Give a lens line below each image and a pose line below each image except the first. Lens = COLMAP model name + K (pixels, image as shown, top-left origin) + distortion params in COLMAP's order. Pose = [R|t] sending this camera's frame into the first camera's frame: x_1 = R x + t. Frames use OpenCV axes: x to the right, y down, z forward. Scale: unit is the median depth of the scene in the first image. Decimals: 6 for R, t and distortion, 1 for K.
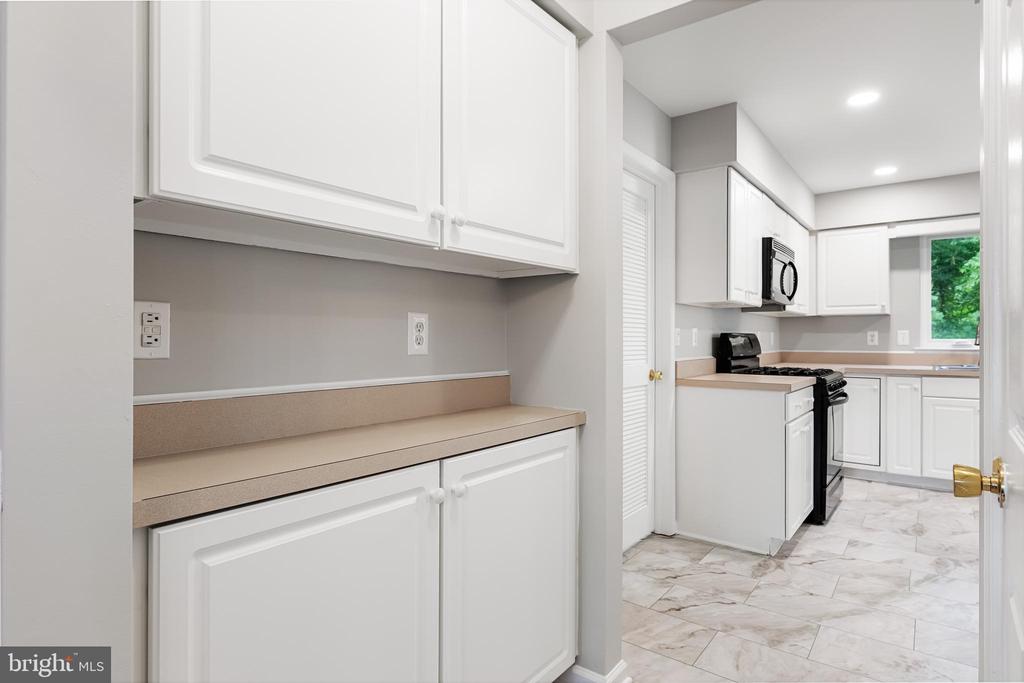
lens RADIAL K [[553.0, 0, 512.1], [0, 553.0, 336.8], [0, 0, 1]] dist [-0.001703, 0.000556]
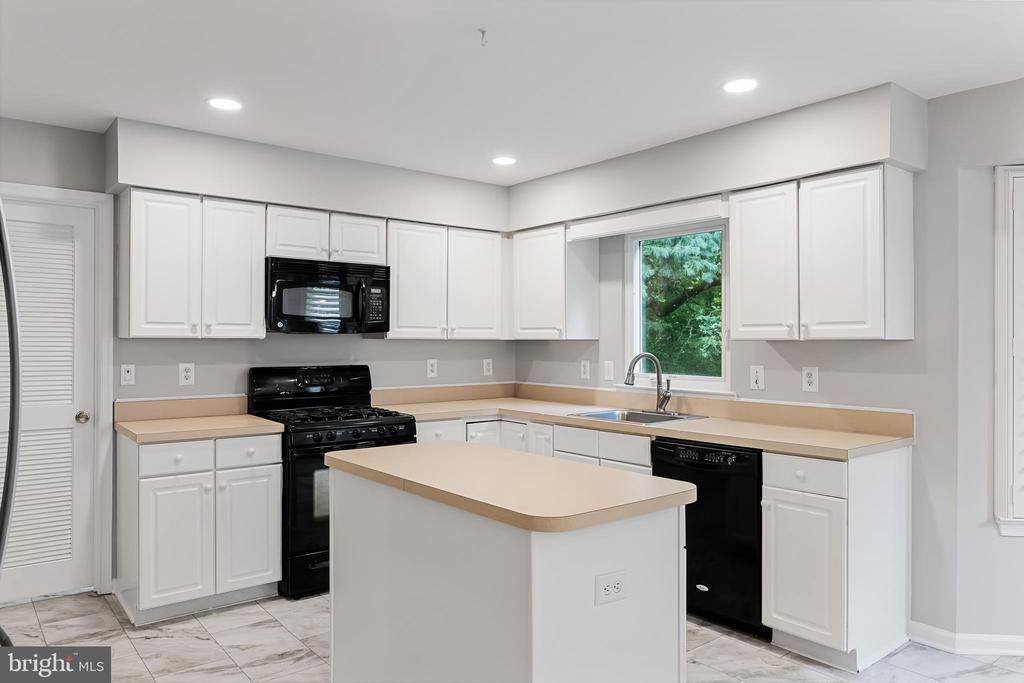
lens RADIAL K [[700.0, 0, 509.6], [0, 700.0, 341.3], [0, 0, 1]] dist [-0.005929, -0.002441]
pose [[0.970908, 0.003485, -0.239426, 1.280122], [-0.002992, 0.999993, 0.002422, -0.063645], [0.239433, -0.001635, 0.970912, 0.054606]]
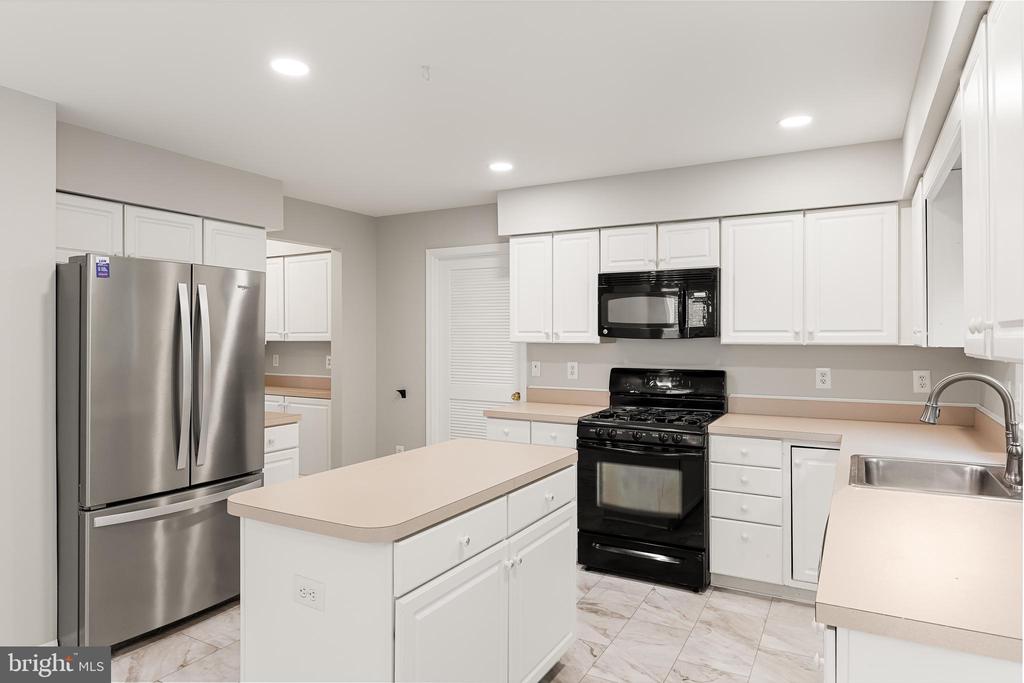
lens RADIAL K [[627.1, 0, 513.5], [0, 627.1, 338.8], [0, 0, 1]] dist [-0.004768, -0.003990]
pose [[0.142402, 0.004736, -0.989798, 1.846886], [0.000767, 0.999988, 0.004895, -0.080976], [0.989809, -0.001456, 0.142397, 0.814622]]
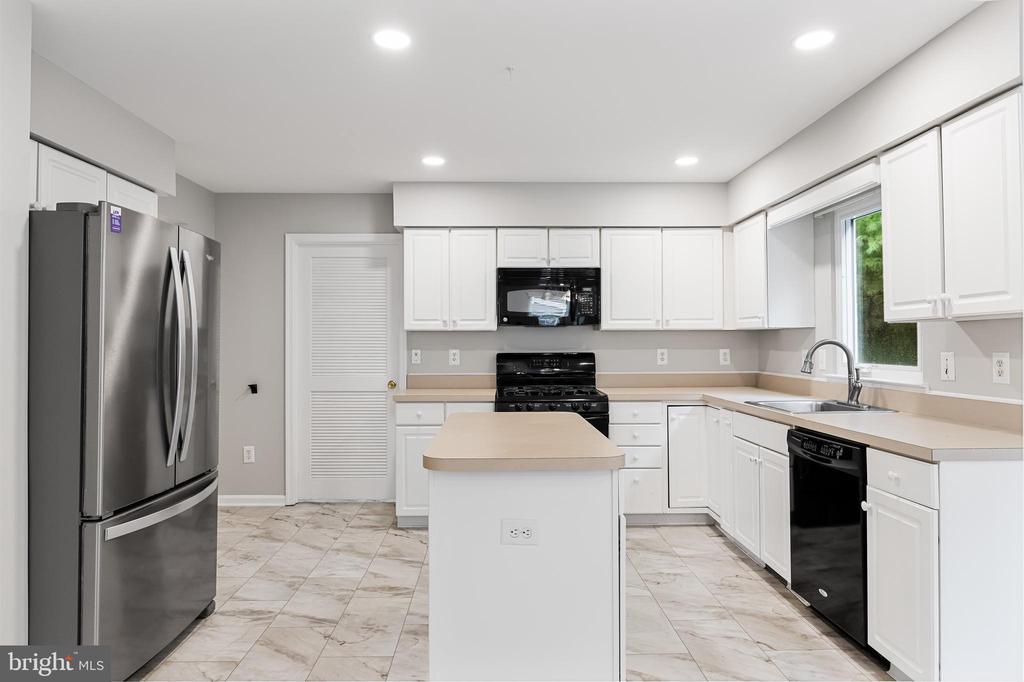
lens RADIAL K [[627.1, 0, 516.8], [0, 627.1, 339.3], [0, 0, 1]] dist [-0.004768, -0.003990]
pose [[0.623522, -0.006050, -0.781783, 1.744123], [0.004611, 0.999981, -0.004061, -0.036580], [0.781792, -0.001072, 0.623538, 0.290960]]
